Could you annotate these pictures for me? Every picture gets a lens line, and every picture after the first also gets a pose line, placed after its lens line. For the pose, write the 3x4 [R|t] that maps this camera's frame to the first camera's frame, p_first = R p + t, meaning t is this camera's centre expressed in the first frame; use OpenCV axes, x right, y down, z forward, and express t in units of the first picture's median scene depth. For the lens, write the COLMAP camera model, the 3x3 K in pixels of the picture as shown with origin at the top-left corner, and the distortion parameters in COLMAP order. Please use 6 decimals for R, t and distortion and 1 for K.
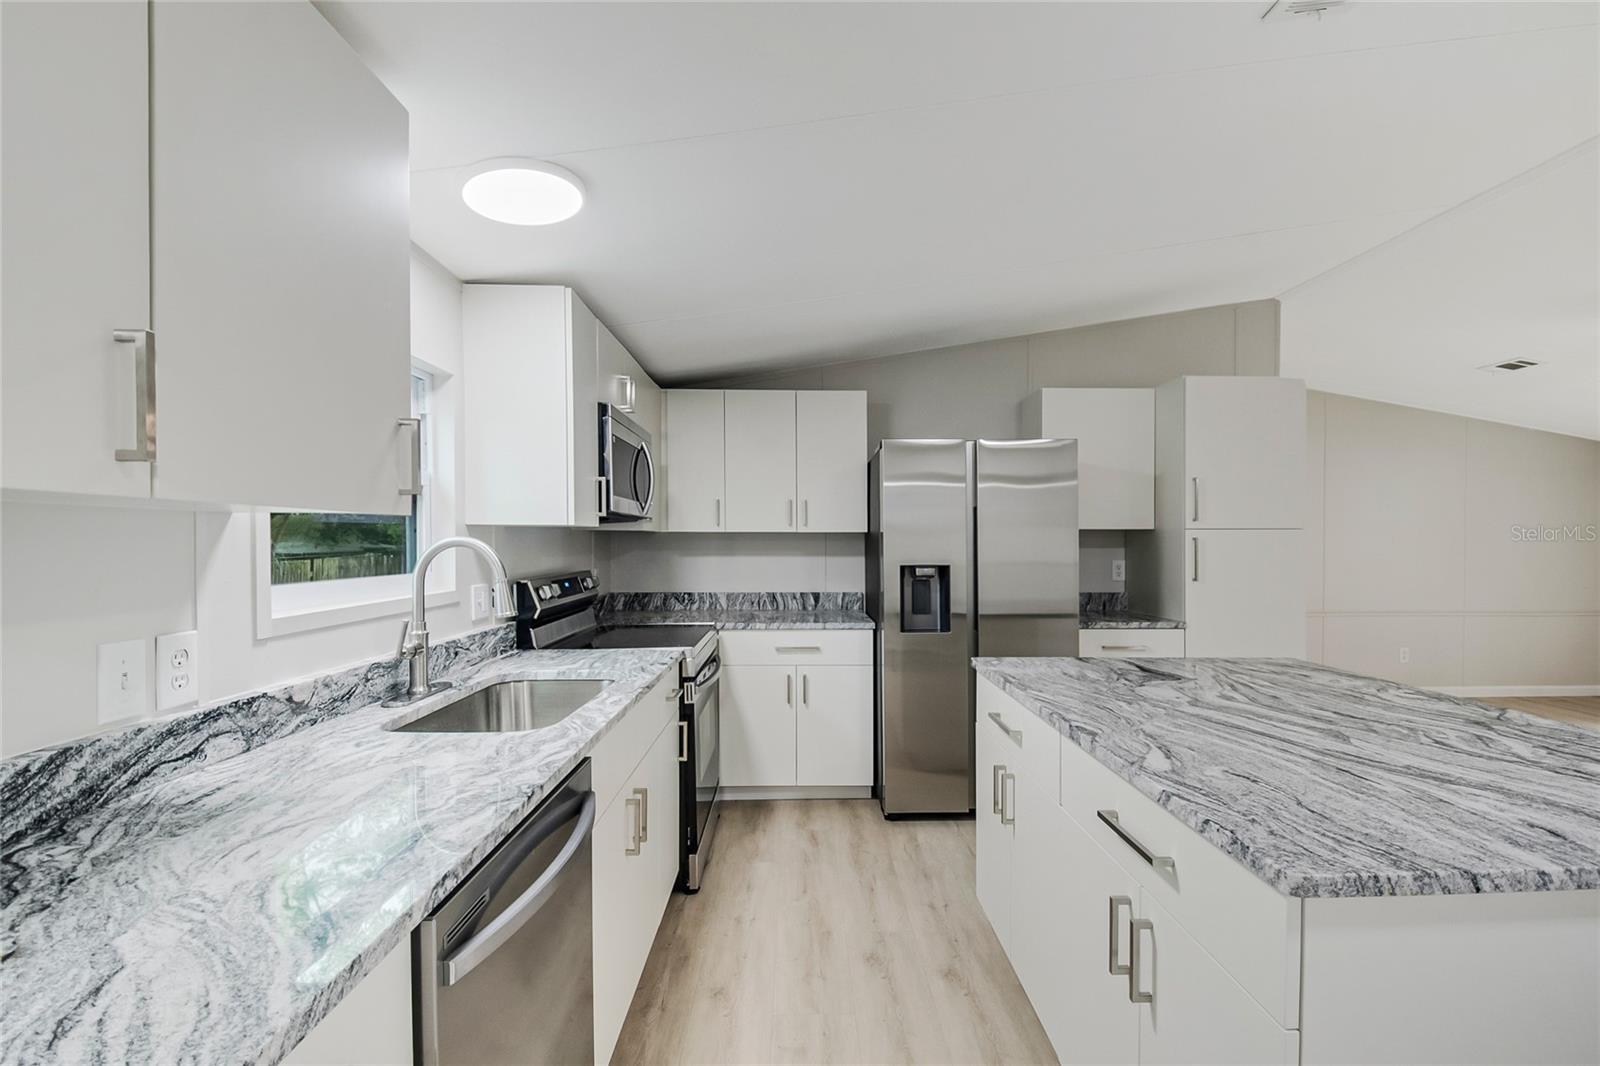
lens RADIAL K [[694.6, 0, 800.5], [0, 694.6, 554.5], [0, 0, 1]] dist [0.002000, -0.011007]
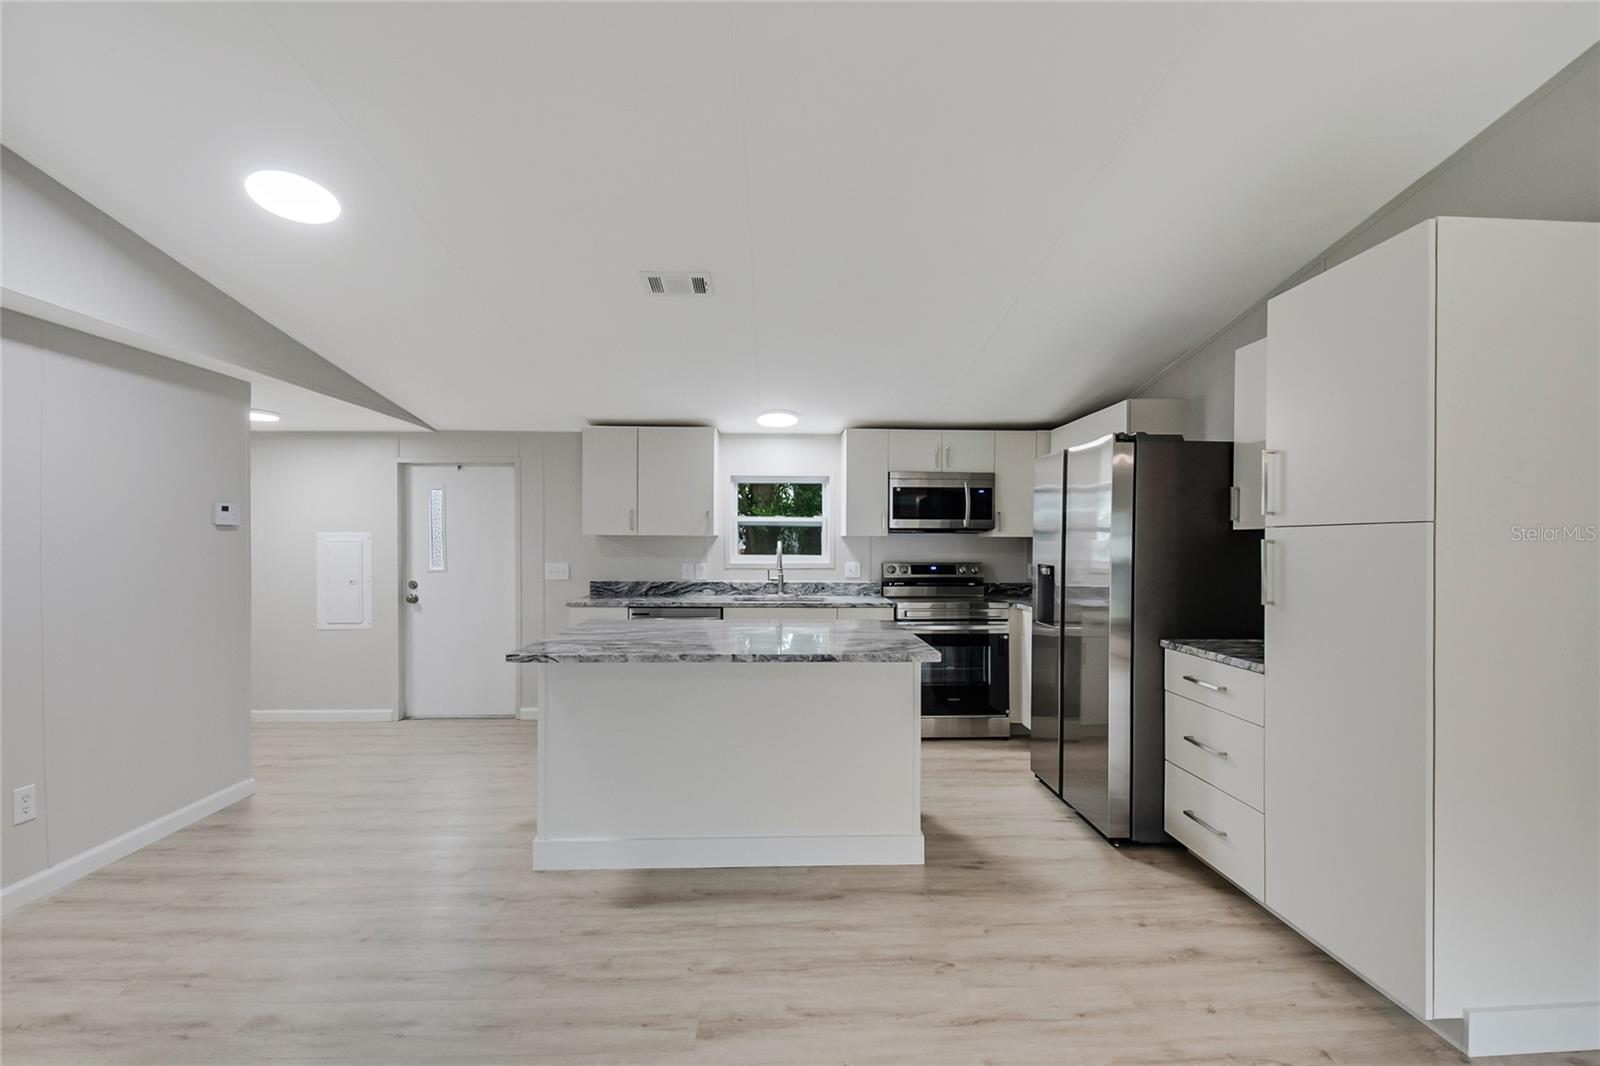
lens RADIAL K [[694.6, 0, 812.8], [0, 694.6, 544.6], [0, 0, 1]] dist [0.002000, -0.011007]
pose [[0.036013, 0.006557, -0.999330, 1.294271], [-0.020875, 0.999765, 0.005807, -0.017223], [0.999133, 0.020651, 0.036142, 0.564280]]
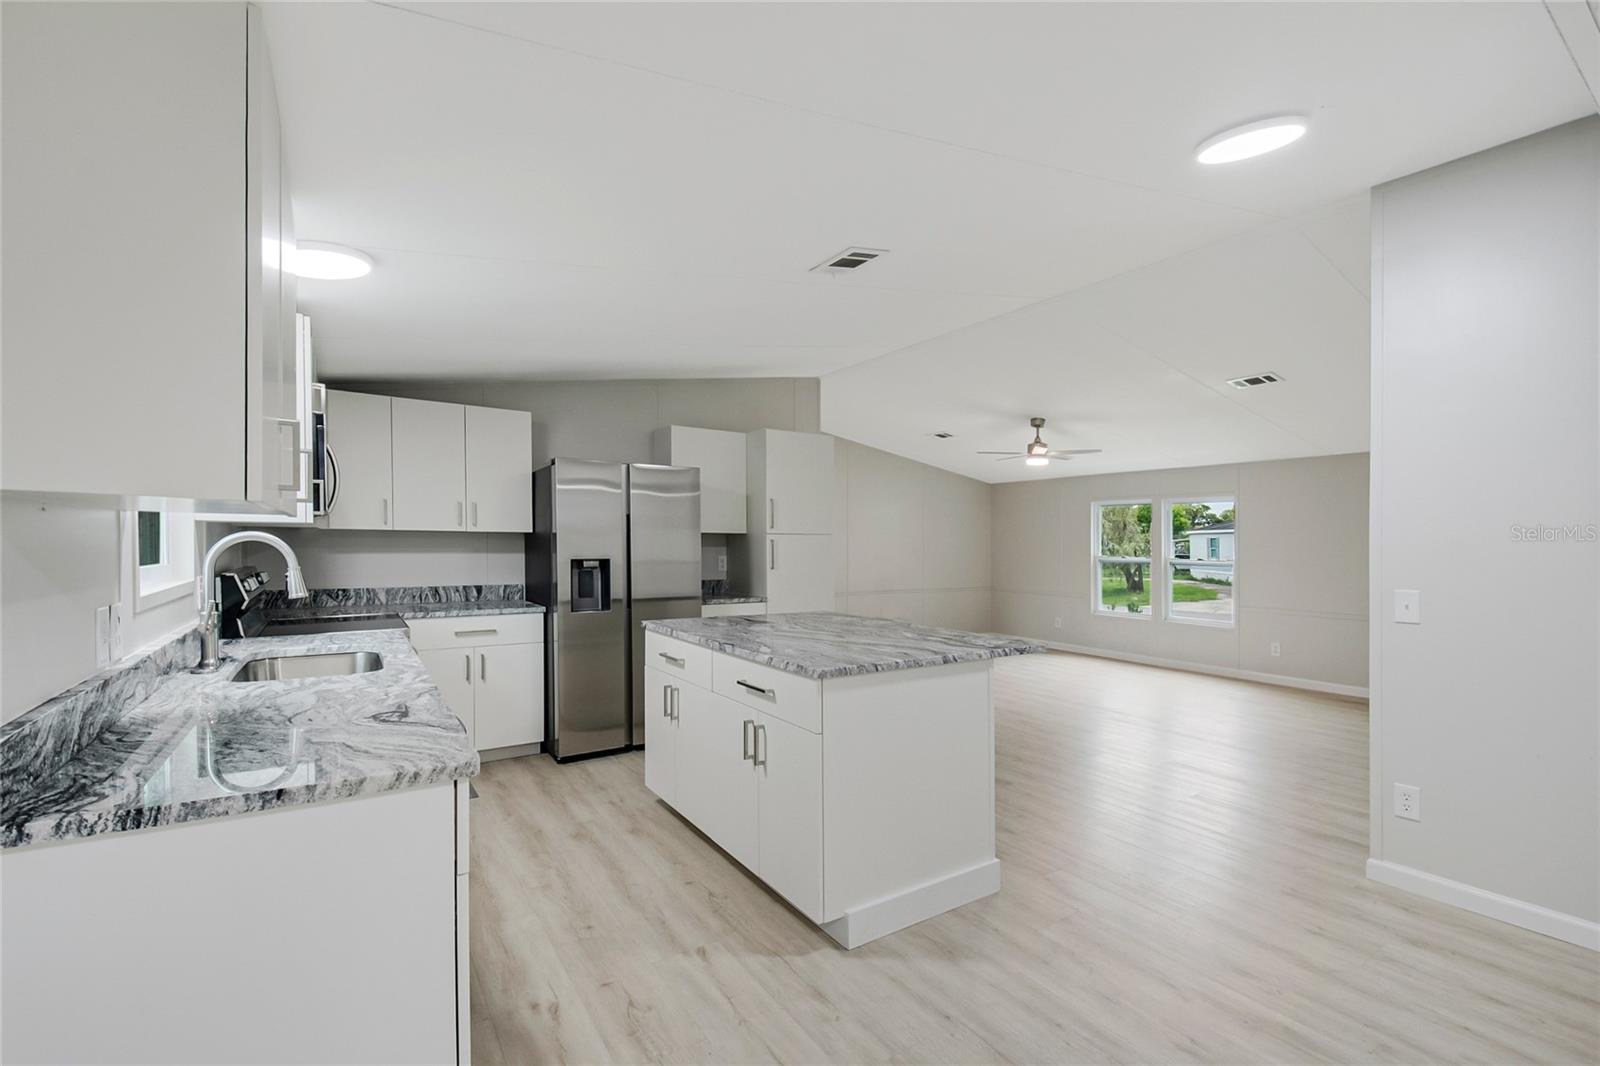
lens RADIAL K [[694.6, 0, 811.2], [0, 694.6, 541.9], [0, 0, 1]] dist [0.002000, -0.011007]
pose [[0.833552, 0.007589, 0.552389, -0.186412], [0.003552, 0.999811, -0.019096, 0.009630], [-0.552429, 0.017879, 0.833368, -0.288770]]
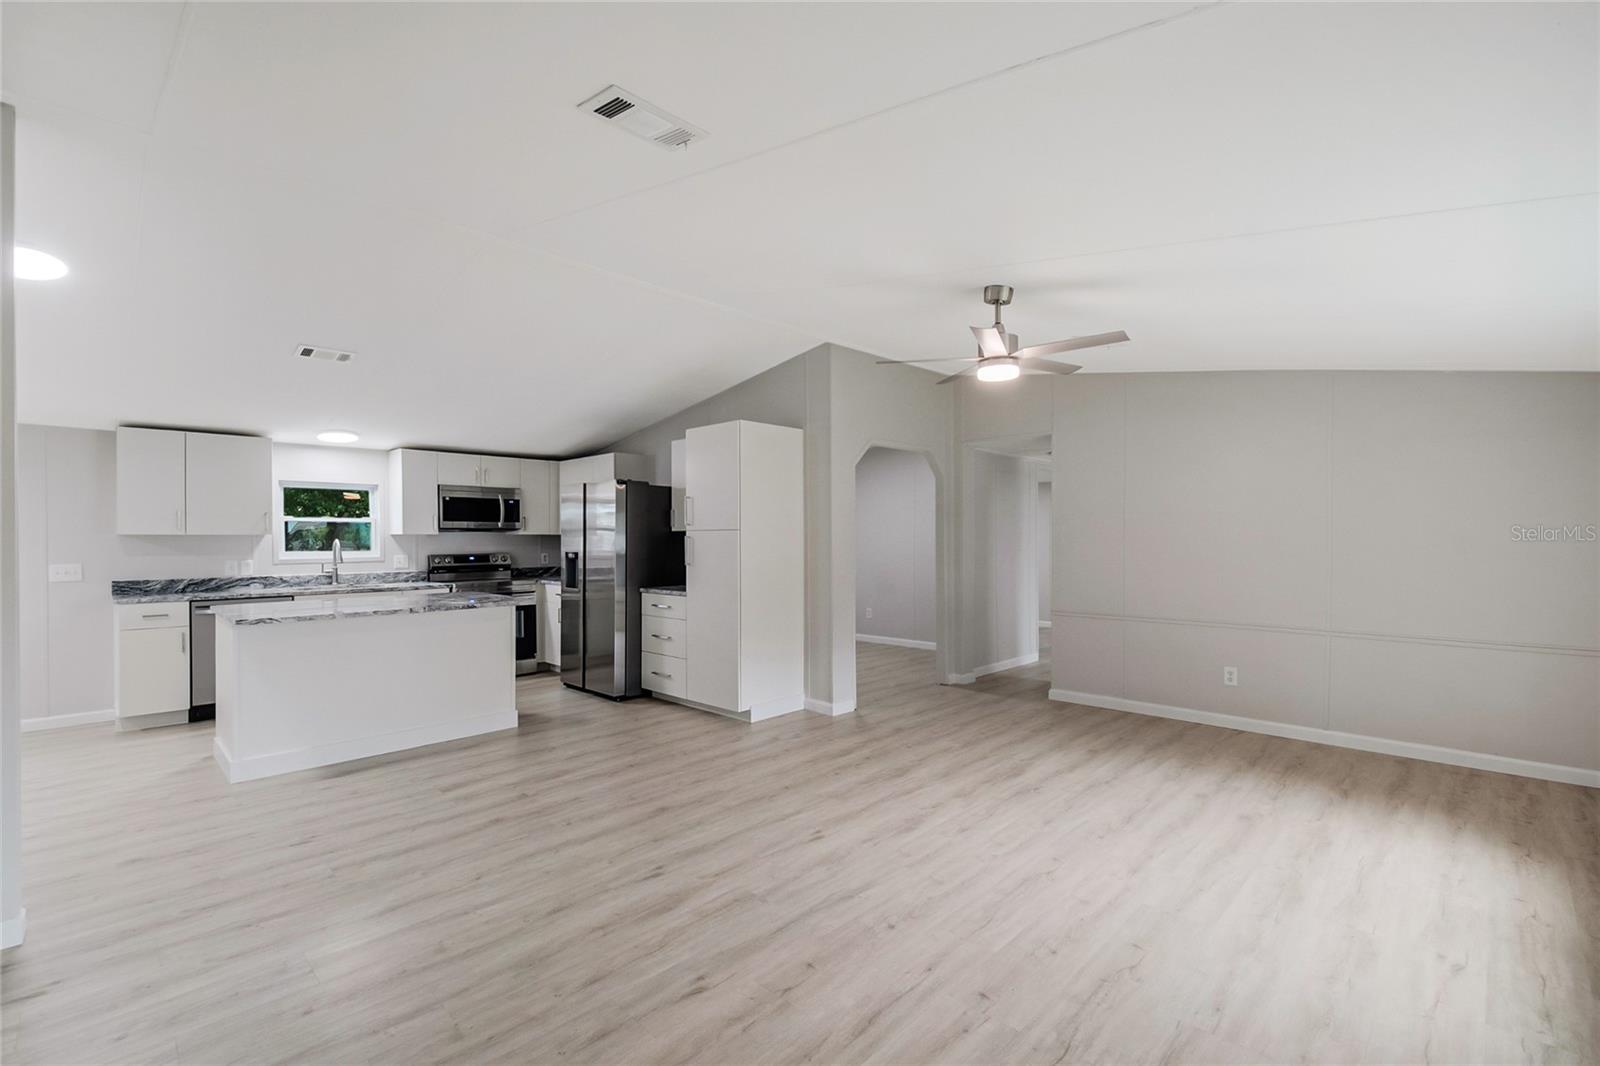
lens RADIAL K [[694.6, 0, 812.5], [0, 694.6, 523.6], [0, 0, 1]] dist [0.002000, -0.011007]
pose [[0.715681, -0.013453, -0.698298, 1.933428], [-0.008239, 0.999582, -0.027701, -0.014740], [0.698379, 0.025578, 0.715271, 0.106972]]
